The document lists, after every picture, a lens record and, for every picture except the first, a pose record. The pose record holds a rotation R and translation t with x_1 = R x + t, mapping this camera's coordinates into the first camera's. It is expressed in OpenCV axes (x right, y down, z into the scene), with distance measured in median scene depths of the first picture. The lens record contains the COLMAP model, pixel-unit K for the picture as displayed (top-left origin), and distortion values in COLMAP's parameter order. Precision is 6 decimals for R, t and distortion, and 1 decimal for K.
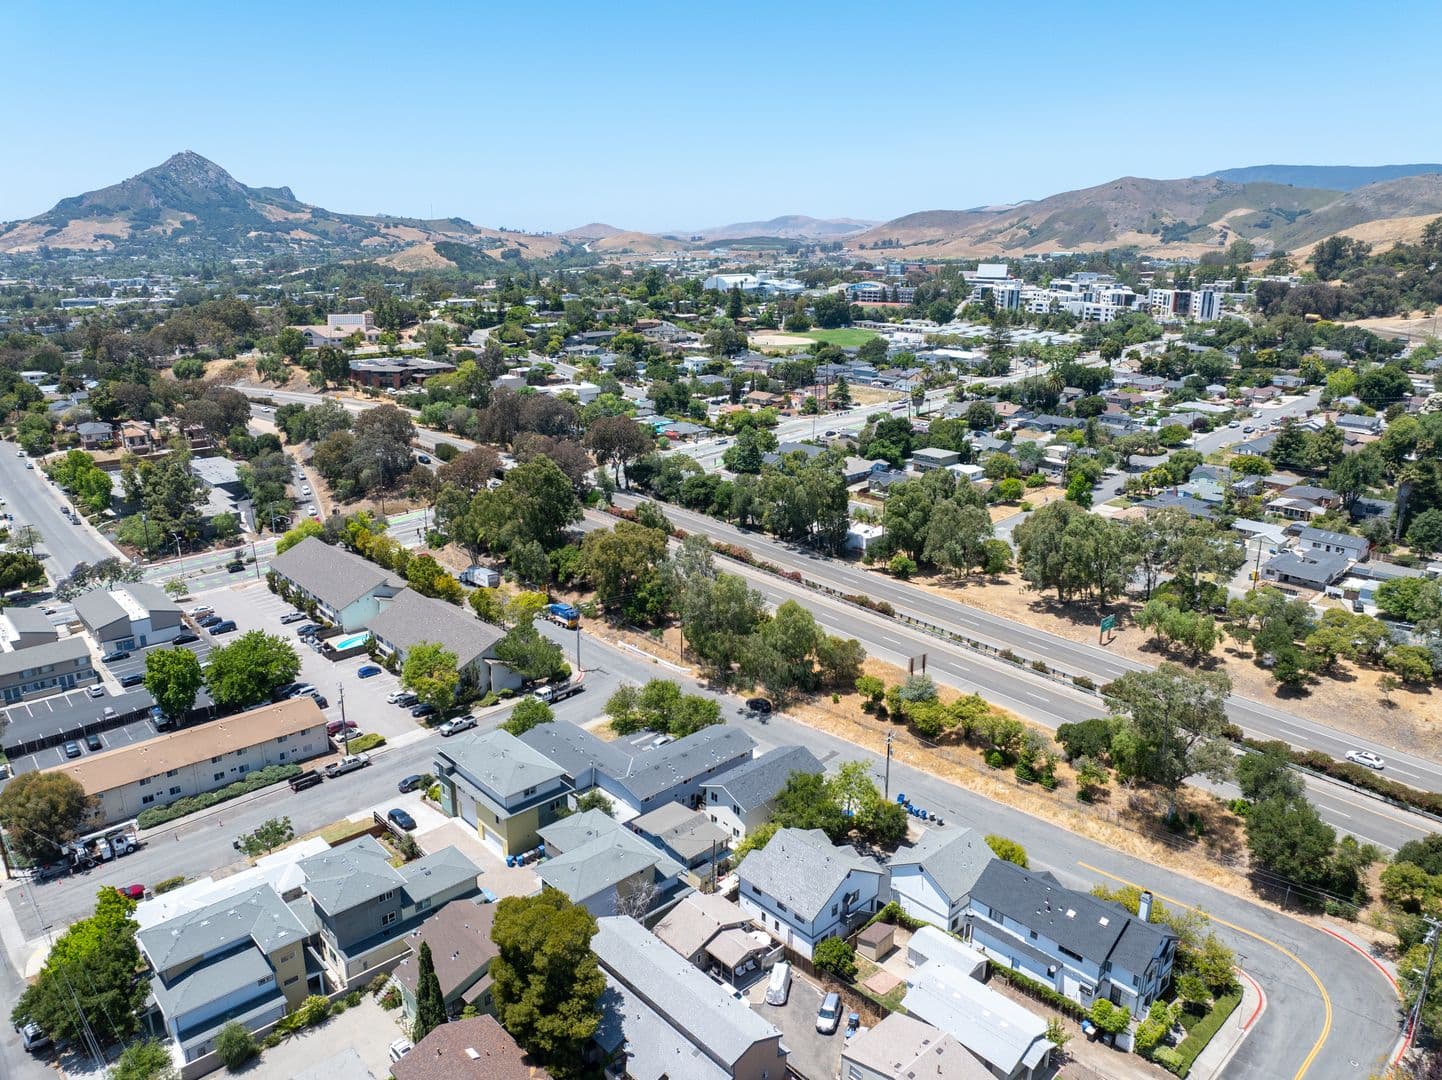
lens RADIAL K [[1013.6, 0, 722.5], [0, 1013.6, 546.7], [0, 0, 1]] dist [-0.032367, 0.000009]
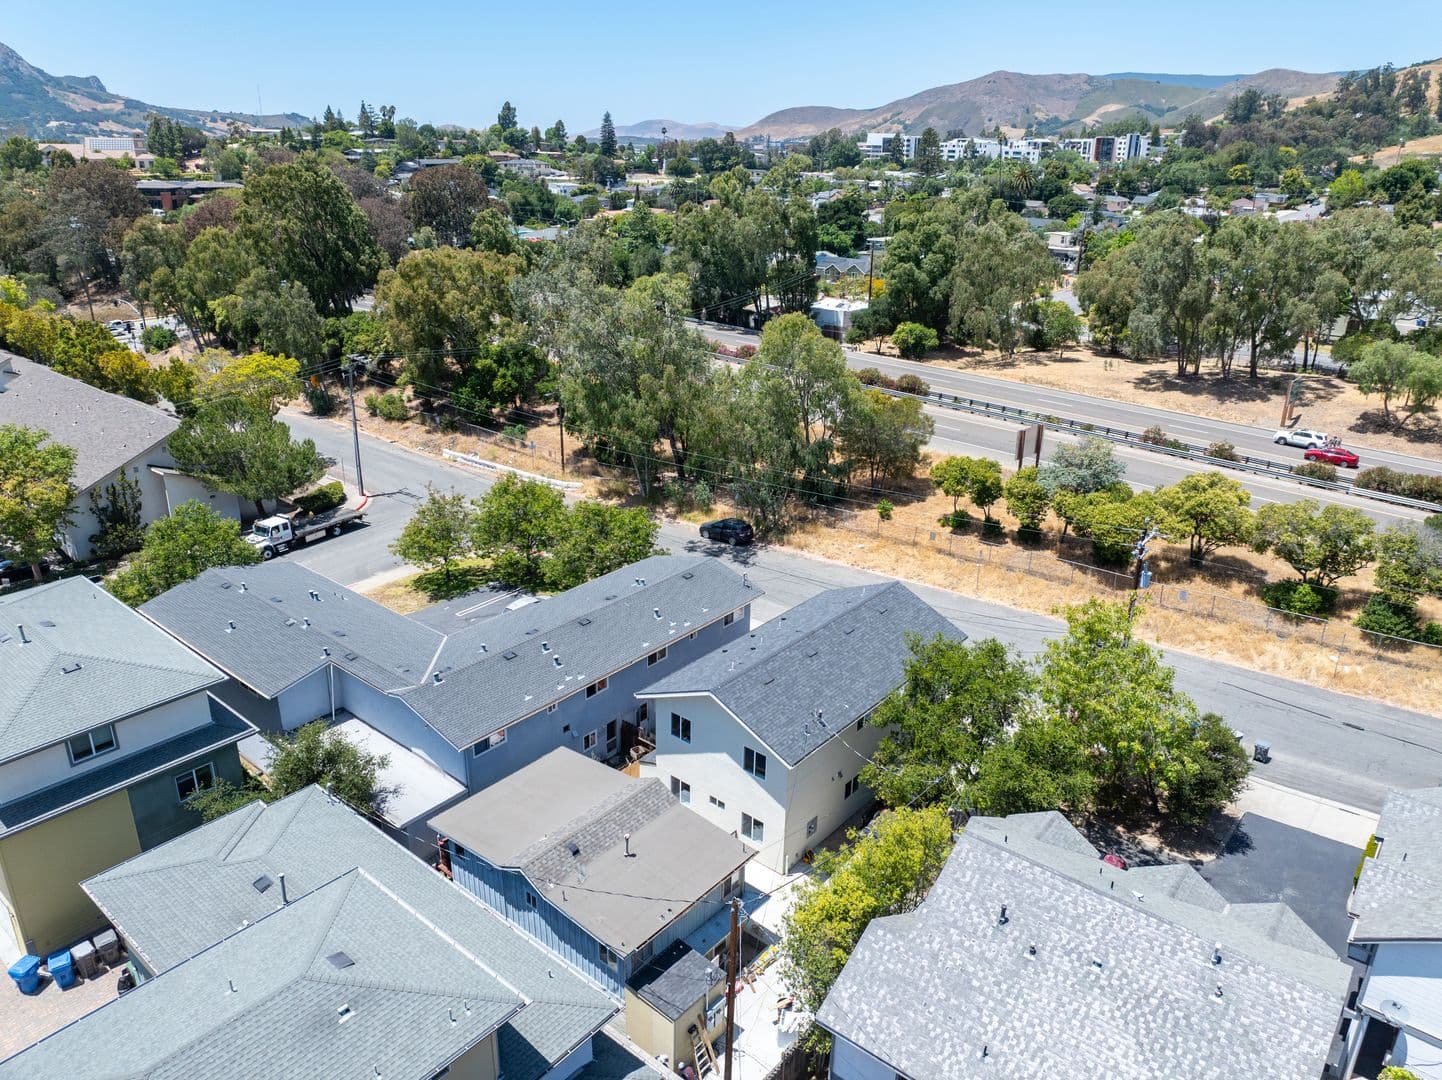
lens RADIAL K [[1013.6, 0, 723.2], [0, 1013.6, 528.0], [0, 0, 1]] dist [-0.032367, 0.000009]
pose [[0.991721, -0.036405, 0.123145, -0.021877], [0.028975, 0.997680, 0.061598, 0.103568], [-0.125102, -0.057520, 0.990475, 0.430567]]
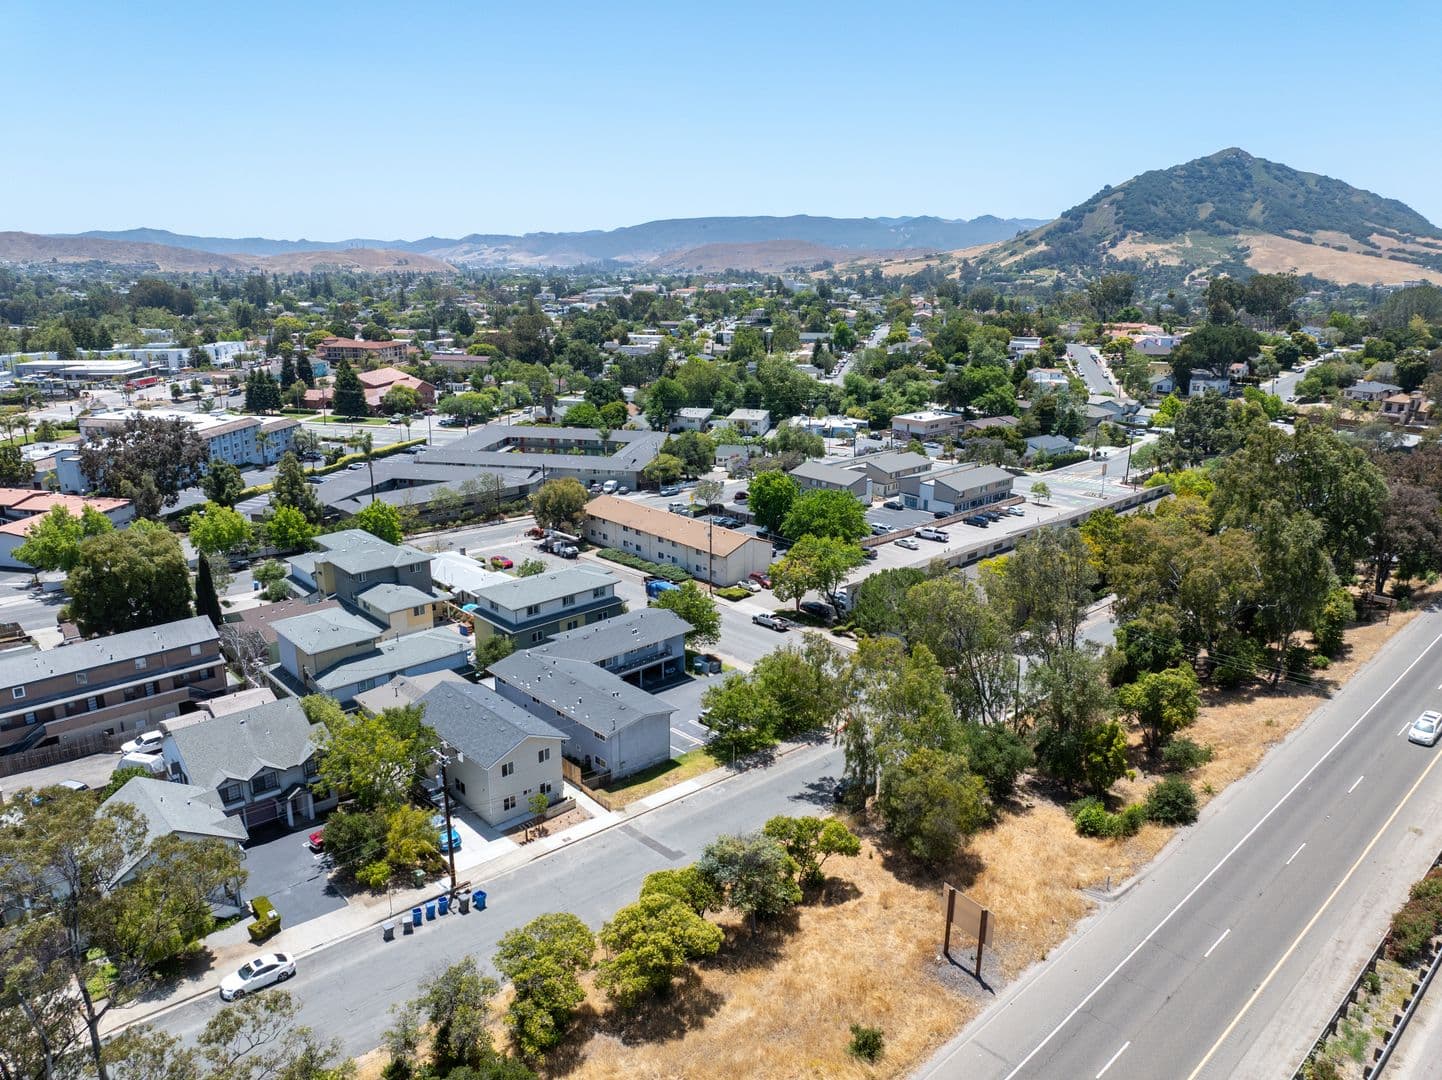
lens RADIAL K [[1013.6, 0, 725.0], [0, 1013.6, 533.0], [0, 0, 1]] dist [-0.032367, 0.000009]
pose [[0.004668, 0.260935, -0.965345, 0.453204], [-0.301494, 0.920802, 0.247437, -0.078072], [0.953457, 0.289891, 0.082968, 0.704639]]
